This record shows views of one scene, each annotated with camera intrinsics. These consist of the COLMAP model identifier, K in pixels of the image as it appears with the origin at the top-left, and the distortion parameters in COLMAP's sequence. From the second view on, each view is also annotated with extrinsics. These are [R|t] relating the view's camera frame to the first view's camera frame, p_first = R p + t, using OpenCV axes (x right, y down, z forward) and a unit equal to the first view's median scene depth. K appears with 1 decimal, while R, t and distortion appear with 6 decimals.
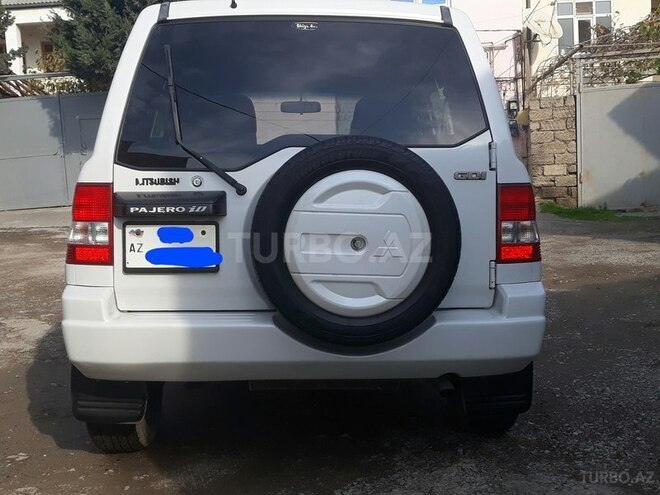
lens RADIAL K [[754.4, 0, 330.0], [0, 754.4, 247.5], [0, 0, 1]] dist [0.160465, -0.614284]
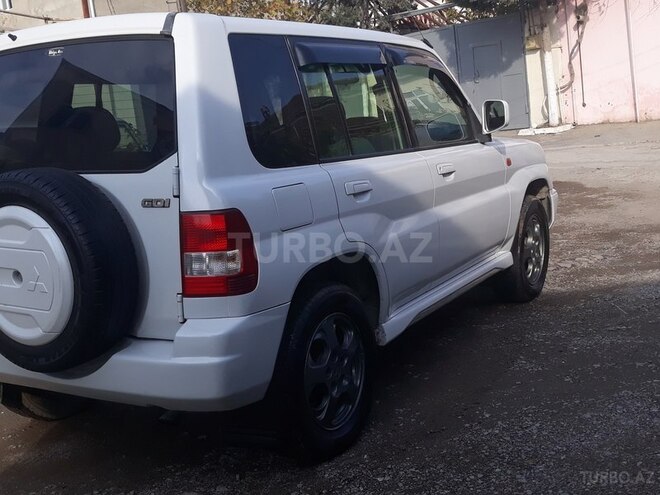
lens RADIAL K [[754.4, 0, 330.0], [0, 754.4, 247.5], [0, 0, 1]] dist [0.160465, -0.614284]
pose [[0.865232, 0.037439, -0.499973, 0.874772], [0.012607, 0.995268, 0.096345, -0.132315], [0.501214, -0.089664, 0.860665, 0.302828]]
